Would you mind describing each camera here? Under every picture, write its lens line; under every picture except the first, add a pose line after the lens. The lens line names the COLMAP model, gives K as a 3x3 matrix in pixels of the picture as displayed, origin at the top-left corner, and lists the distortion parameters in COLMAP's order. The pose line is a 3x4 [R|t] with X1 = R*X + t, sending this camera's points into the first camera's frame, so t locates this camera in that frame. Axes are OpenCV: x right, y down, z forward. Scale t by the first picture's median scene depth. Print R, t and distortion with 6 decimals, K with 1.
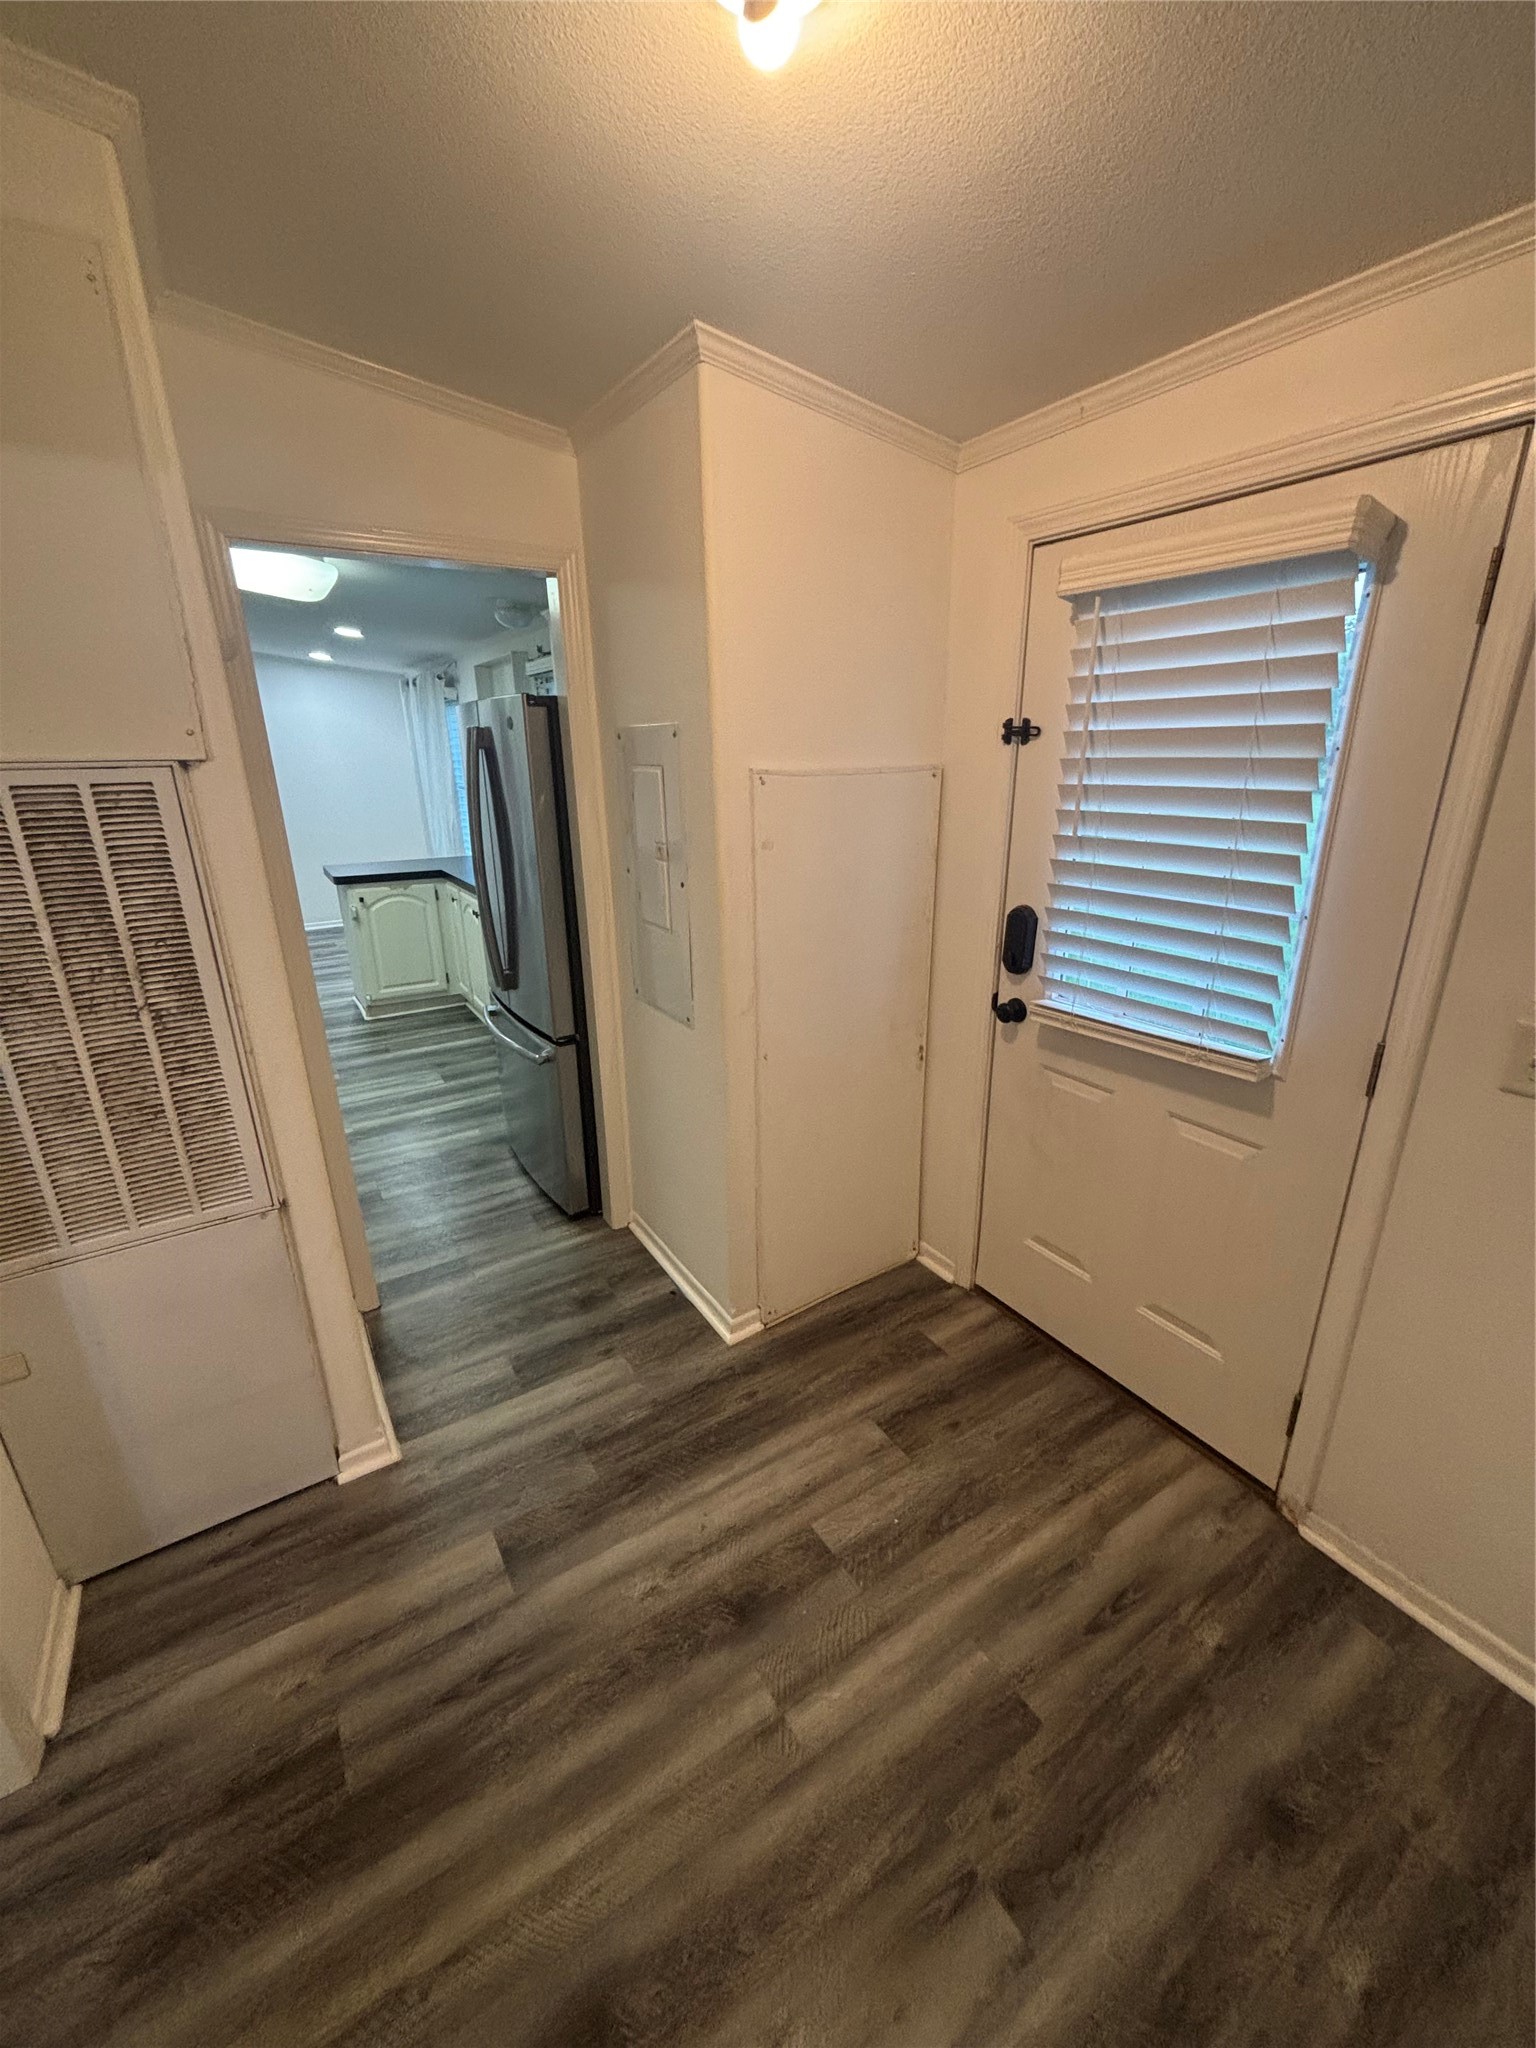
lens RADIAL K [[828.8, 0, 768.0], [0, 828.8, 1024.0], [0, 0, 1]] dist [0.005023, -0.000220]
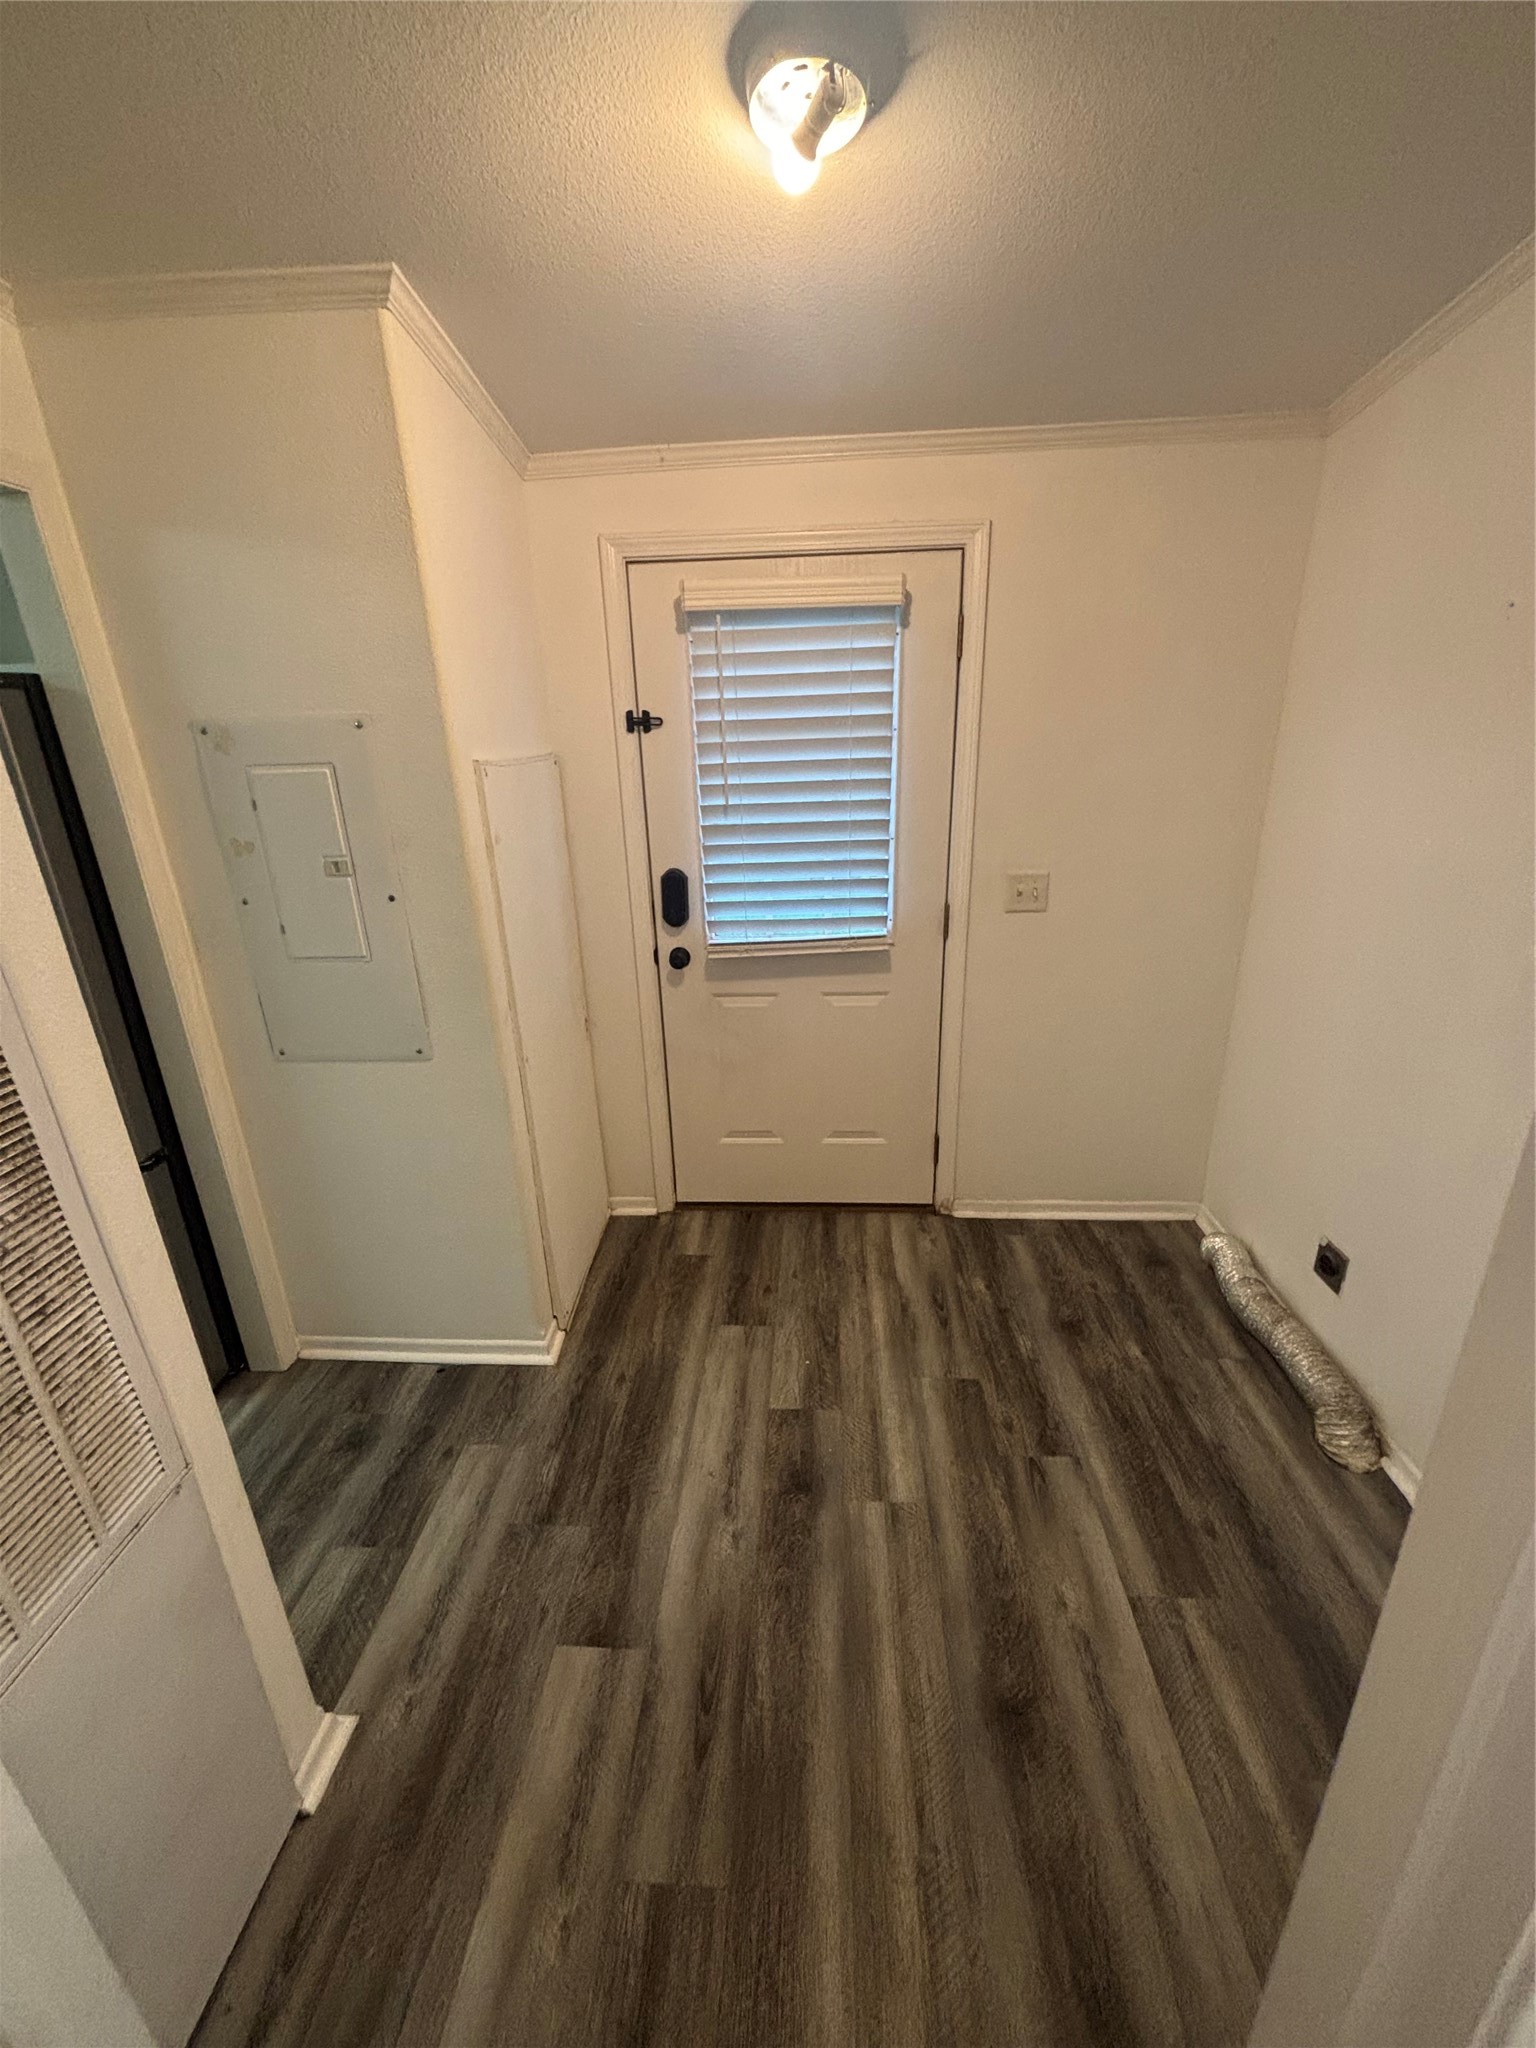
lens RADIAL K [[830.8, 0, 768.0], [0, 830.8, 1024.0], [0, 0, 1]] dist [0.015218, -0.000027]
pose [[0.592032, -0.284330, 0.754092, -0.669129], [0.280209, 0.949941, 0.138184, -0.066160], [-0.755633, 0.129494, 0.642067, 0.183810]]
